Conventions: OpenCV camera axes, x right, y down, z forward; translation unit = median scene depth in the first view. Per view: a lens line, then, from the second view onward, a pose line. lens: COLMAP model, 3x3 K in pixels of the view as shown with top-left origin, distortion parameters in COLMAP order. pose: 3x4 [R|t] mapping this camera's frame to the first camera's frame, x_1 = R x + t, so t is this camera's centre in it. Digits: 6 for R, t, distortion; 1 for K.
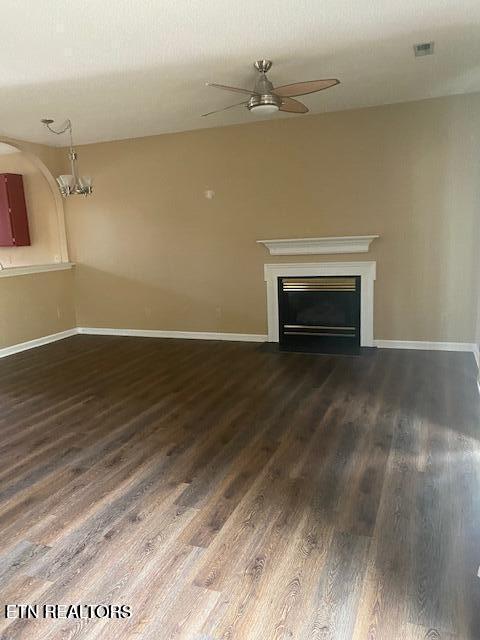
lens RADIAL K [[480.8, 0, 240.0], [0, 480.8, 320.0], [0, 0, 1]] dist [0.030896, -0.006135]
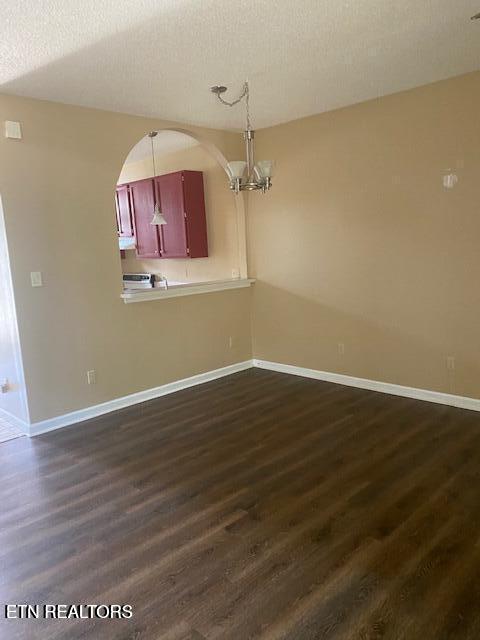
lens RADIAL K [[480.8, 0, 240.0], [0, 480.8, 320.0], [0, 0, 1]] dist [0.030896, -0.006135]
pose [[0.917460, 0.060479, -0.393205, -0.065894], [-0.061574, 0.998054, 0.009842, -0.077777], [0.393035, 0.015182, 0.919398, 0.357199]]
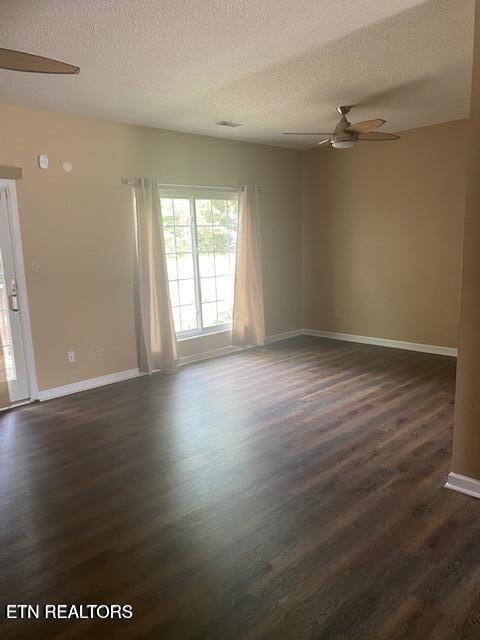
lens RADIAL K [[480.8, 0, 240.0], [0, 480.8, 320.0], [0, 0, 1]] dist [0.030896, -0.006135]
pose [[-0.906814, 0.005113, 0.421499, -0.399444], [0.147684, 0.940402, 0.306322, -0.186307], [-0.394813, 0.340026, -0.853525, 1.069340]]
